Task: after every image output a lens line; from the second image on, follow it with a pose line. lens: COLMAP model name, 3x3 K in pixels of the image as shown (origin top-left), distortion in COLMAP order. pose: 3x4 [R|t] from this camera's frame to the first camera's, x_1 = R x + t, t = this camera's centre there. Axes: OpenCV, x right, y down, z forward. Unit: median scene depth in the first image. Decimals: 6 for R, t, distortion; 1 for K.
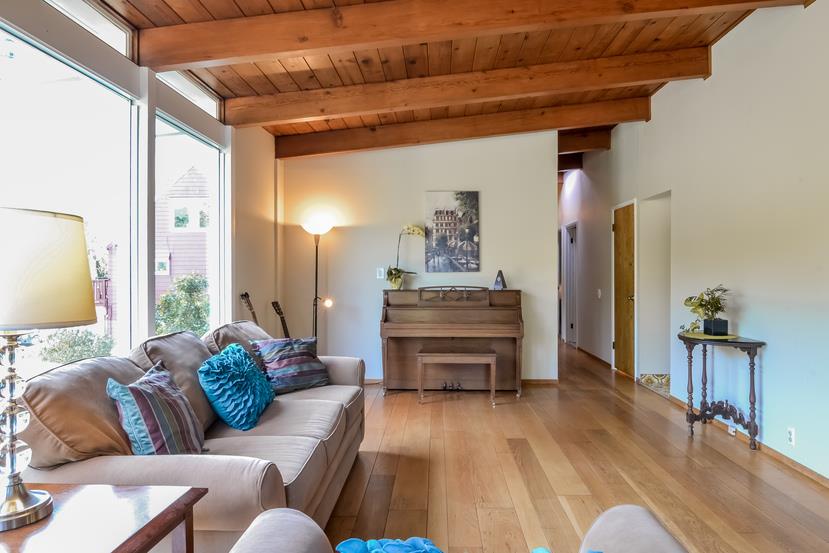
lens RADIAL K [[497.3, 0, 414.5], [0, 497.3, 276.5], [0, 0, 1]] dist [-0.002200, 0.000409]
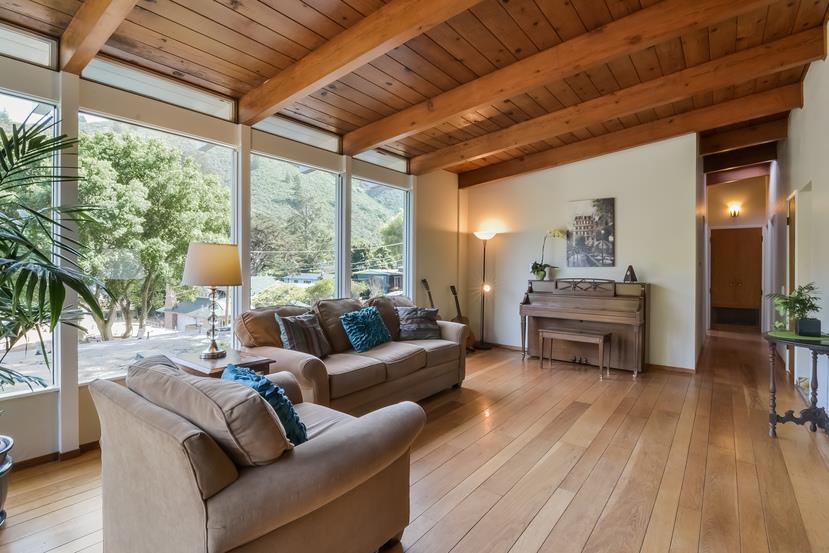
lens RADIAL K [[397.7, 0, 413.3], [0, 397.7, 267.5], [0, 0, 1]] dist [0.000604, -0.000259]
pose [[0.811500, 0.007652, -0.584302, 0.306354], [-0.010126, 0.999948, -0.000968, -0.001815], [0.584265, 0.006702, 0.811535, -0.032100]]
